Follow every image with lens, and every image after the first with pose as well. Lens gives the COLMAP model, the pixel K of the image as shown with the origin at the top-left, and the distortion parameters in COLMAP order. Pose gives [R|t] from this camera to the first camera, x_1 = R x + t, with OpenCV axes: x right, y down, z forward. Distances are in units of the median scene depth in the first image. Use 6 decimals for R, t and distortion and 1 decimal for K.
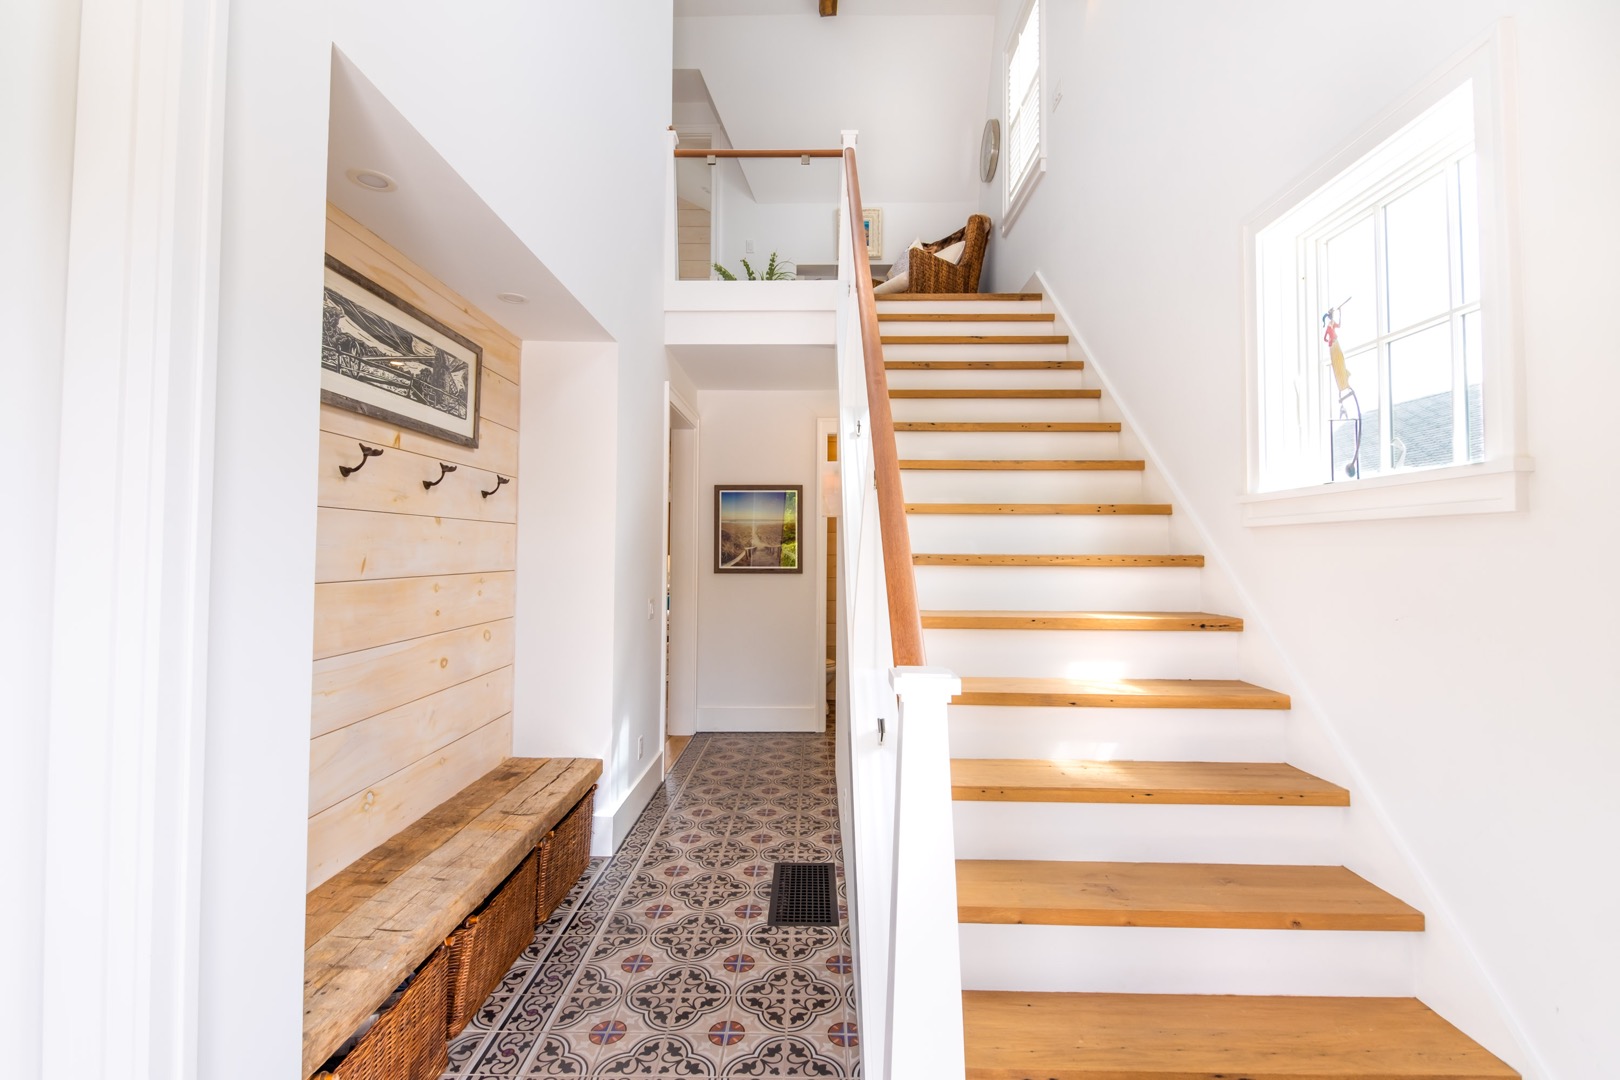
lens RADIAL K [[703.5, 0, 812.2], [0, 703.5, 533.9], [0, 0, 1]] dist [0.018513, -0.012563]
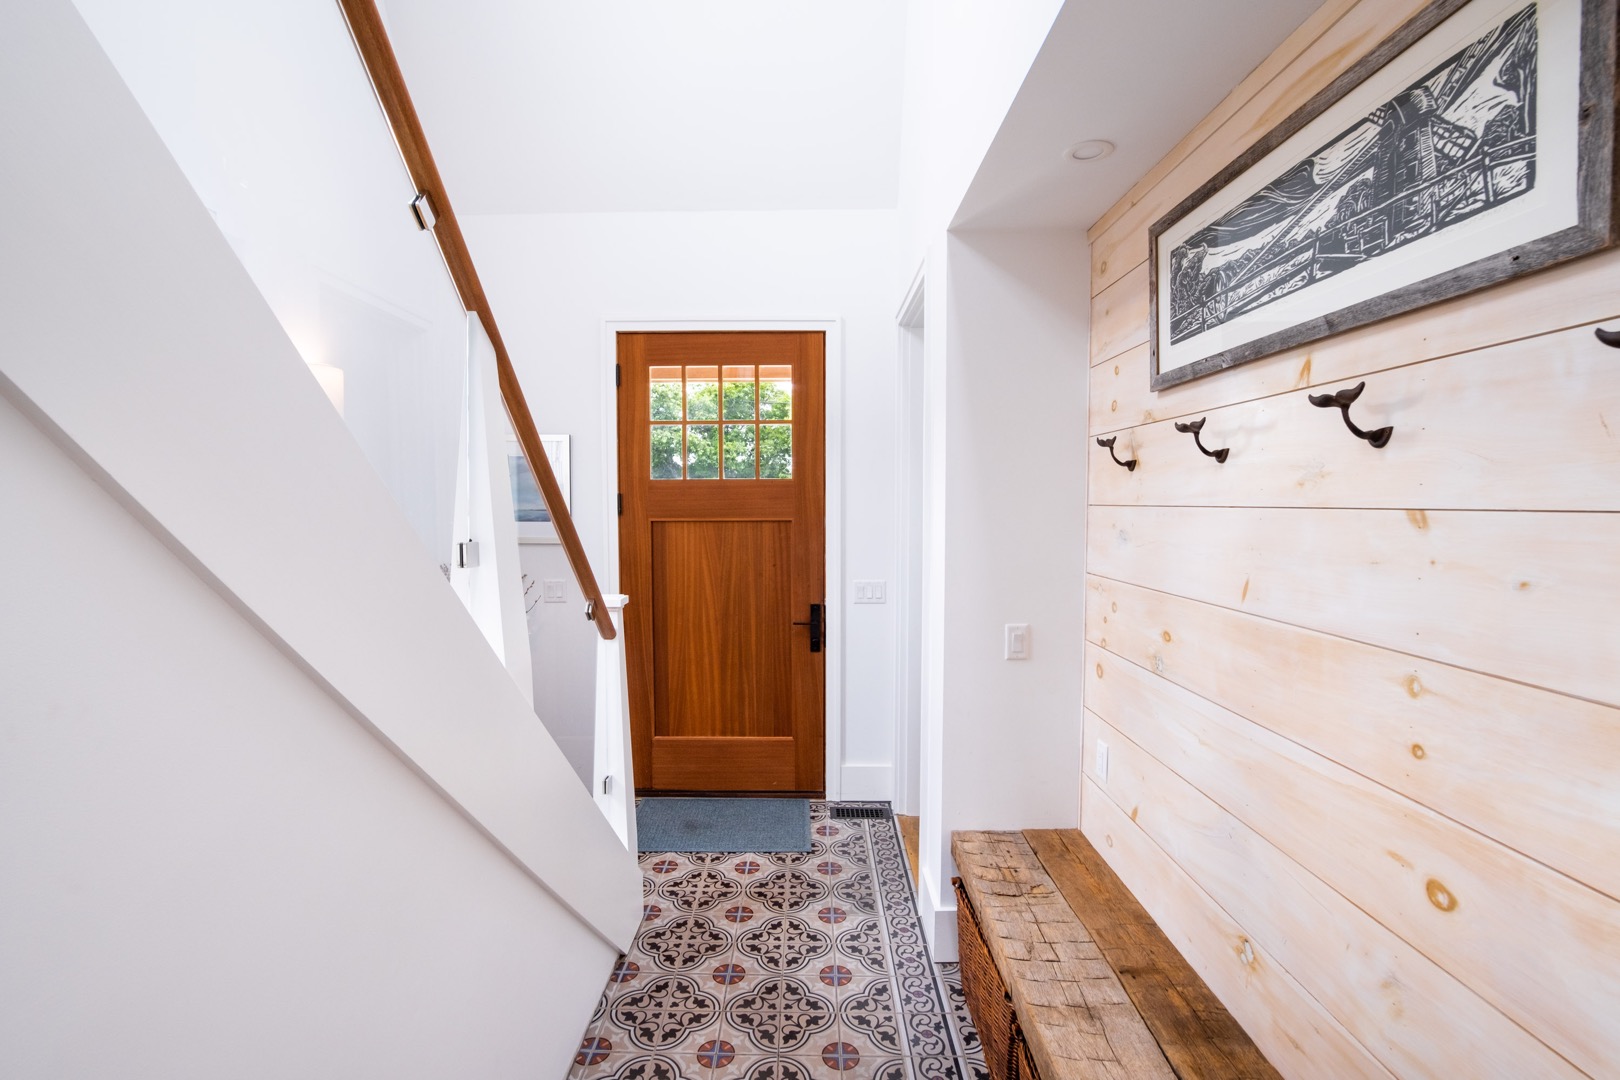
lens RADIAL K [[729.2, 0, 807.0], [0, 729.2, 533.9], [0, 0, 1]] dist [-0.041596, 0.010324]
pose [[-0.999978, -0.003837, -0.005399, -0.201069], [-0.003950, 0.999770, 0.021100, -0.019115], [0.005317, 0.021121, -0.999763, 1.523297]]
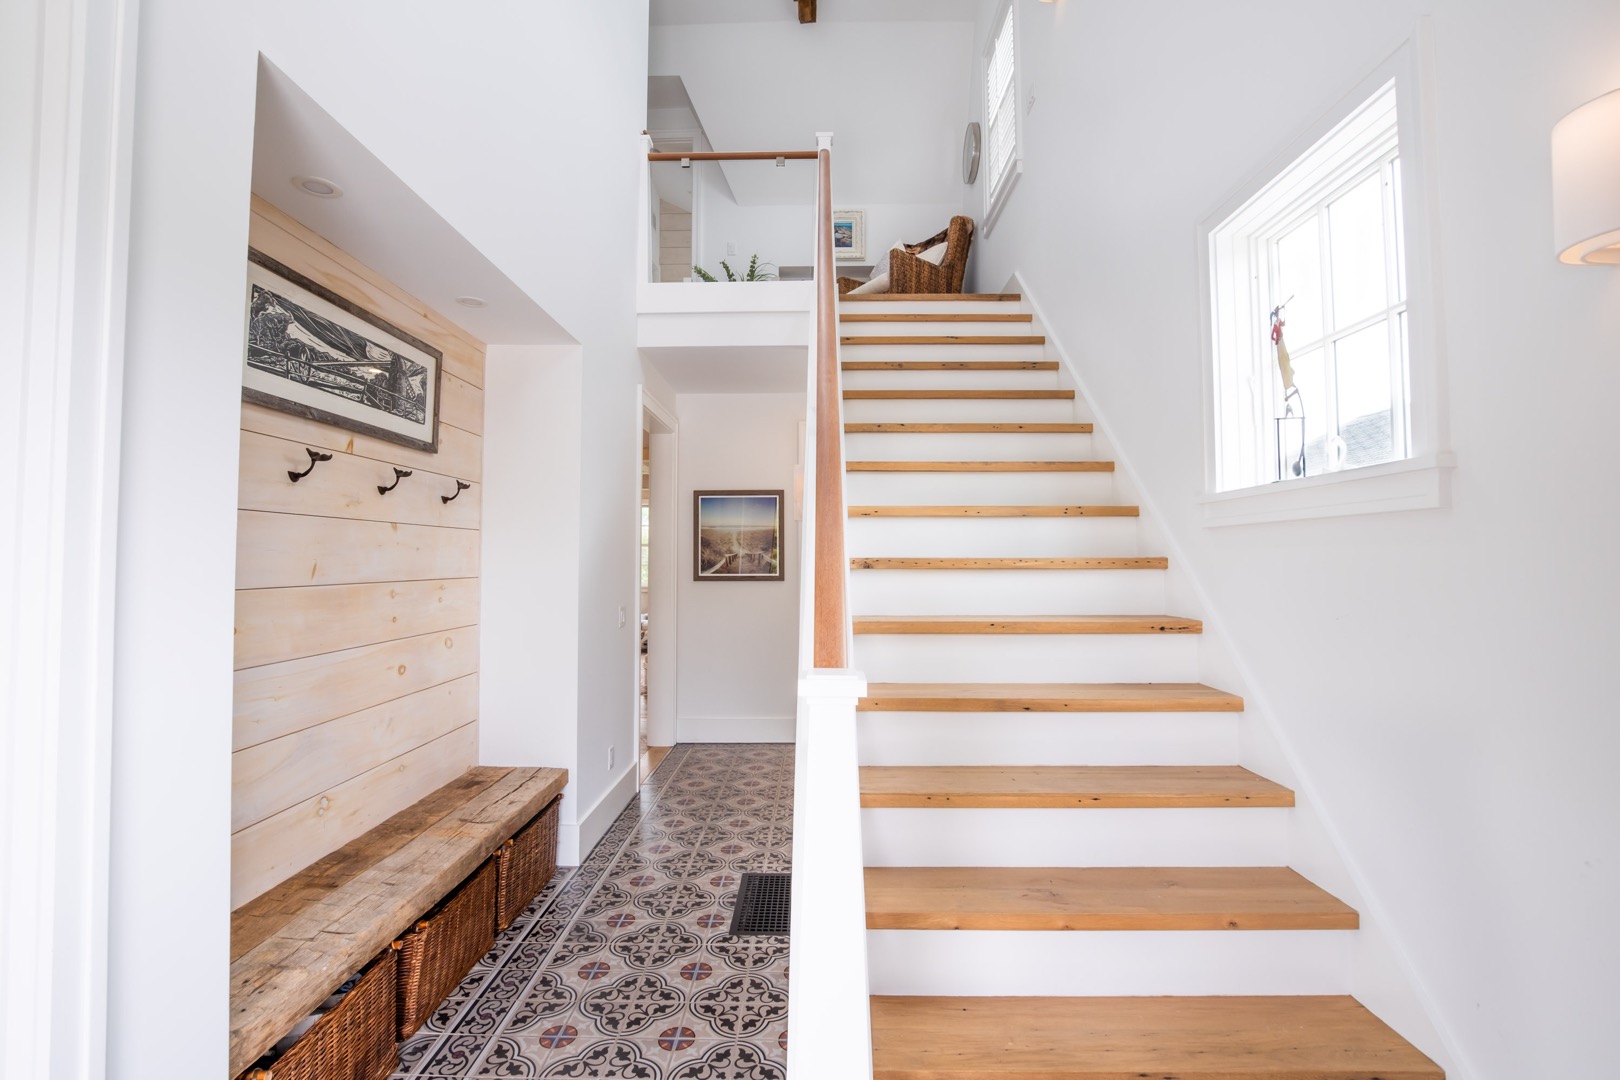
lens RADIAL K [[722.0, 0, 810.0], [0, 722.0, 540.0], [0, 0, 1]] dist [-0.044307, 0.012095]
pose [[0.999977, -0.005148, -0.004359, 0.063390], [0.005136, 0.999983, -0.002891, 0.006840], [0.004374, 0.002868, 0.999986, 0.003830]]
